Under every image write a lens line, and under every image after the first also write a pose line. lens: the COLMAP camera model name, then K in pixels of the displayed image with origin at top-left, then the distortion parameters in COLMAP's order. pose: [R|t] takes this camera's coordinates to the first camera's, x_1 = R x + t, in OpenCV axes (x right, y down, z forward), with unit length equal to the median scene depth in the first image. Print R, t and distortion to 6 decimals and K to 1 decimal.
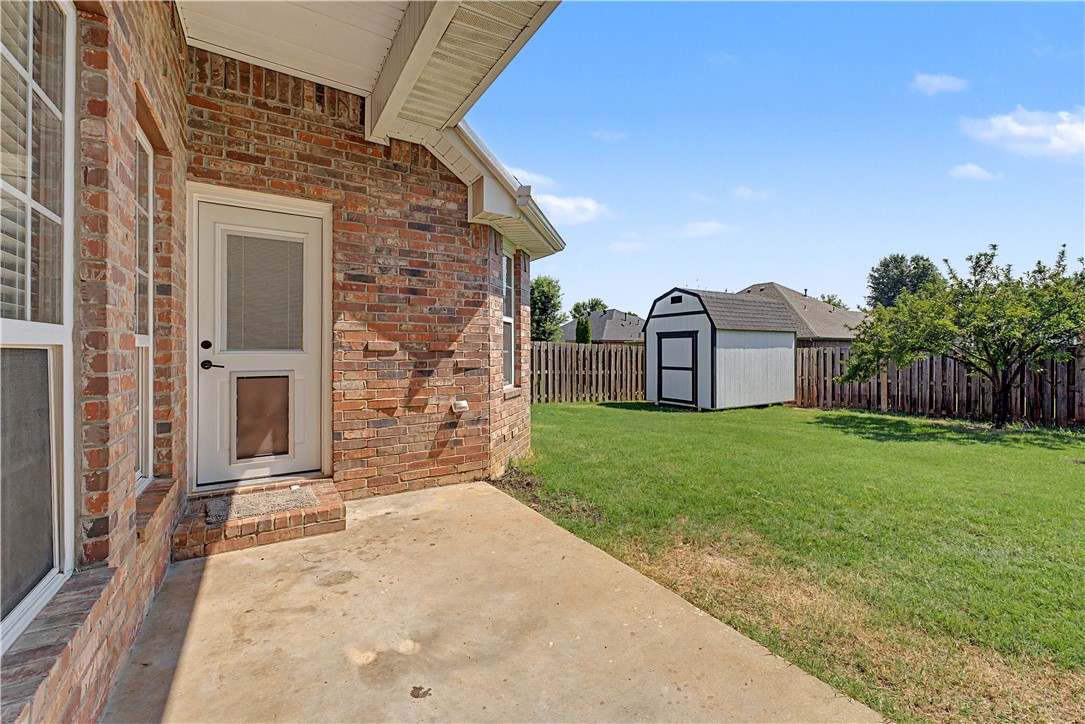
lens RADIAL K [[447.8, 0, 545.8], [0, 447.8, 351.0], [0, 0, 1]] dist [-0.011655, -0.000087]
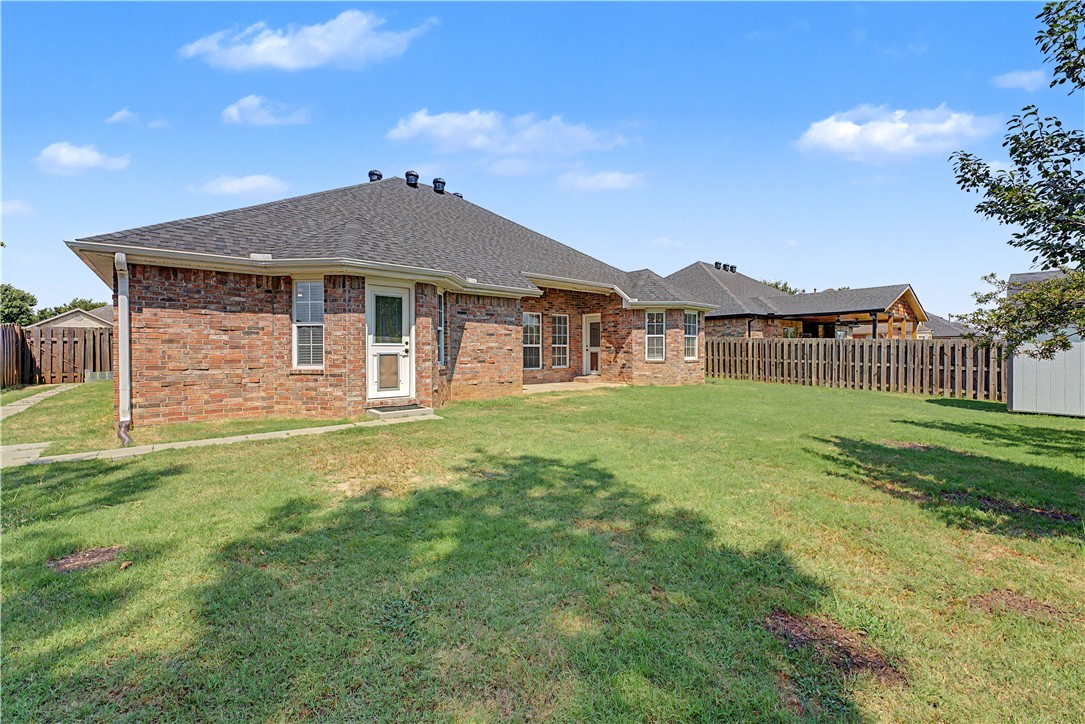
lens RADIAL K [[447.8, 0, 544.0], [0, 447.8, 354.0], [0, 0, 1]] dist [-0.011655, -0.000087]
pose [[0.136208, 0.008855, -0.990641, 1.096483], [0.001284, 0.999958, 0.009114, 0.007767], [0.990679, -0.002514, 0.136191, -0.039212]]
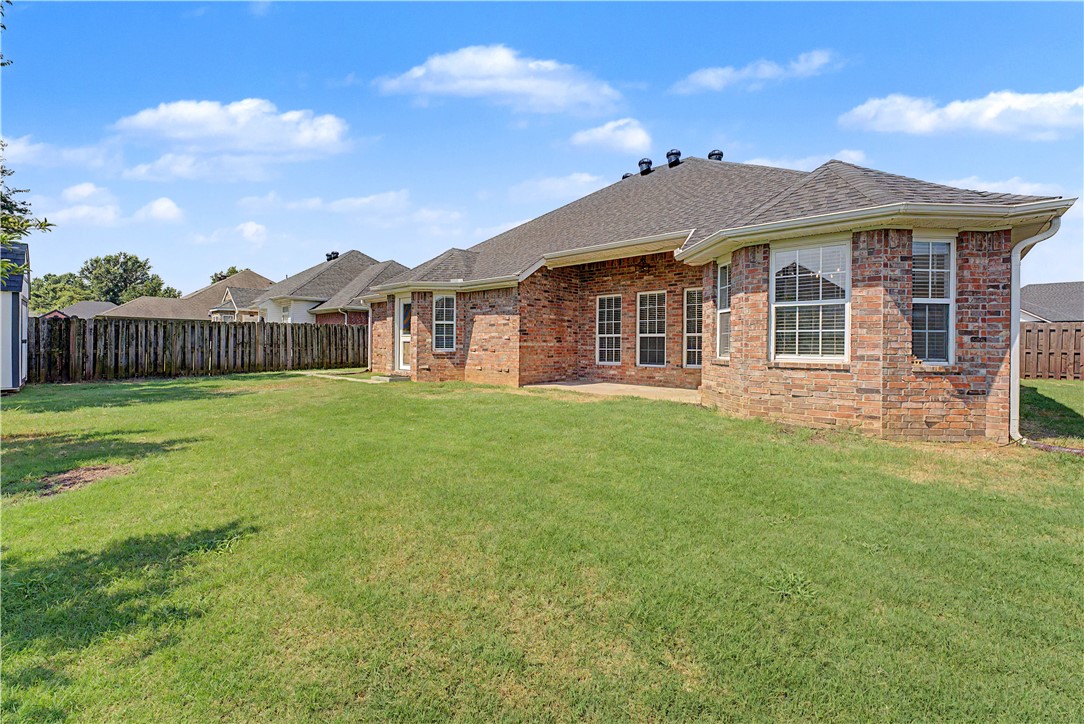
lens RADIAL K [[447.4, 0, 538.4], [0, 447.4, 346.9], [0, 0, 1]] dist [-0.011655, -0.000087]
pose [[-0.965631, -0.008547, -0.259774, 0.352858], [-0.009823, 0.999945, 0.003612, 0.019094], [0.259729, 0.006040, -0.965663, 0.921192]]
